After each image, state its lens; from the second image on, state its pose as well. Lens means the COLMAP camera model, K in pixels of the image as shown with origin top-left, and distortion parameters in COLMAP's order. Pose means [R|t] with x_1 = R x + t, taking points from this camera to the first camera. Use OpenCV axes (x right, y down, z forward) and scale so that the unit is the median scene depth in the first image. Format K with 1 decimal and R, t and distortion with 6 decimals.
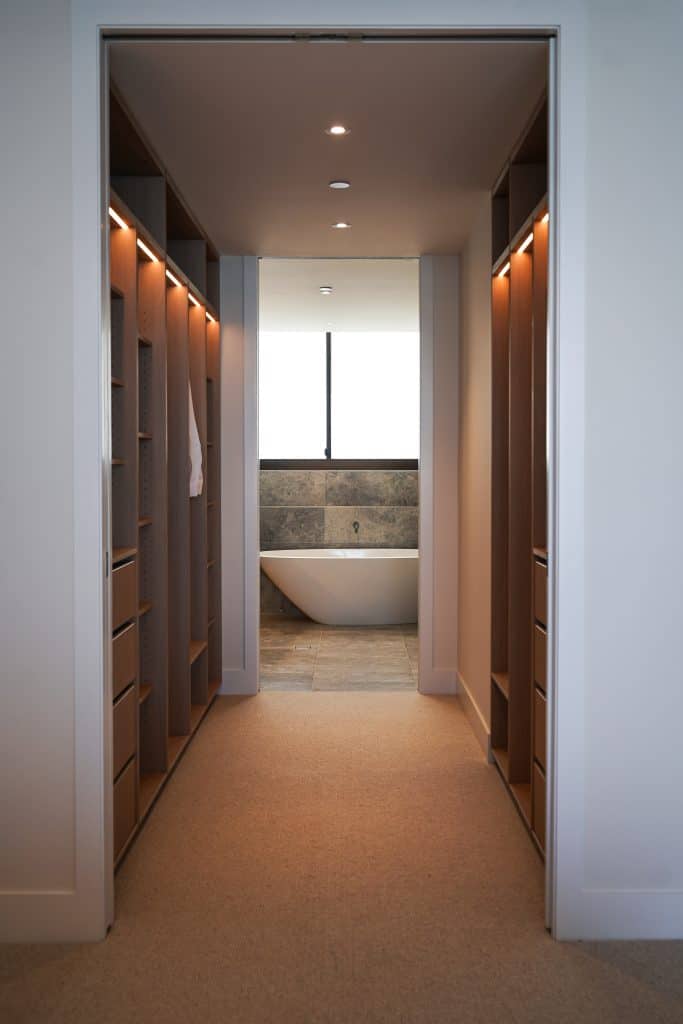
lens RADIAL K [[982.6, 0, 342.4], [0, 982.6, 479.0], [0, 0, 1]] dist [-0.008146, -0.016833]
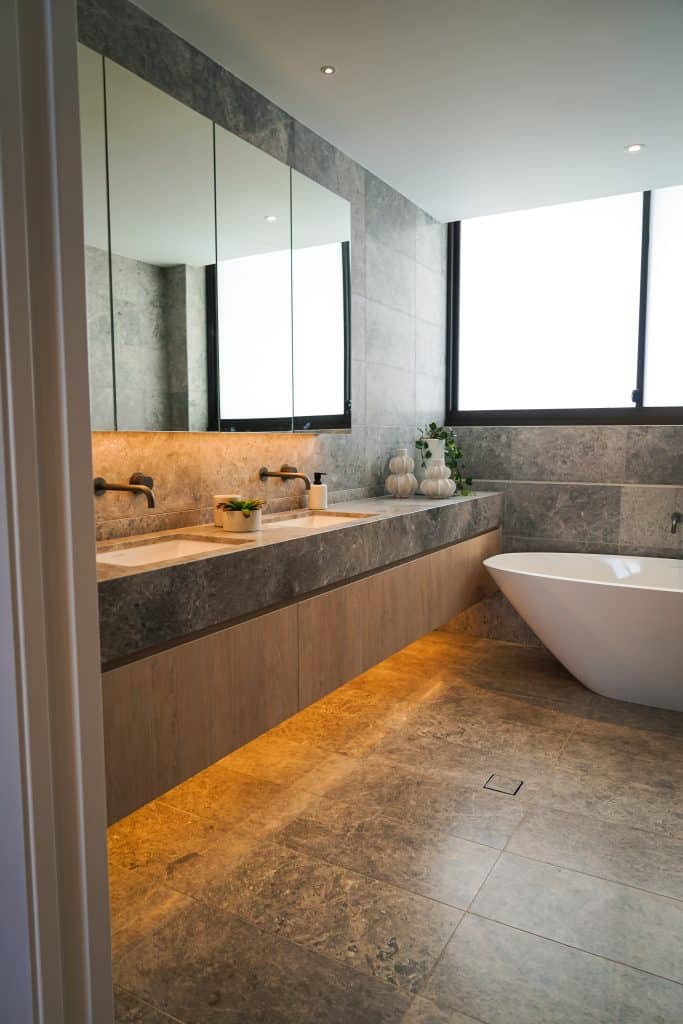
lens RADIAL K [[722.6, 0, 341.5], [0, 722.6, 512.0], [0, 0, 1]] dist [0.006401, 0.004672]
pose [[0.877209, 0.051978, -0.477286, 0.044098], [-0.008060, 0.995577, 0.093607, 0.004421], [0.480040, -0.078266, 0.873748, 0.527580]]
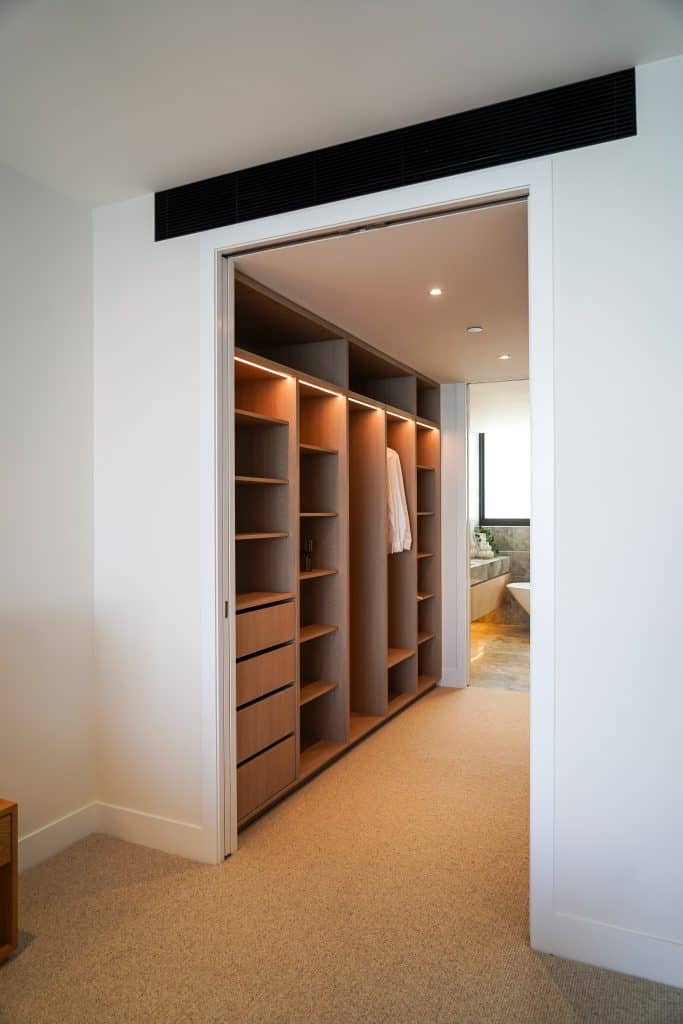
lens RADIAL K [[633.9, 0, 367.3], [0, 633.9, 514.4], [0, 0, 1]] dist [-0.023386, 0.002364]
pose [[0.913852, 0.001381, -0.406046, 0.094674], [-0.007492, 0.999881, -0.013463, -0.012564], [0.405979, 0.015345, 0.913754, 0.058882]]
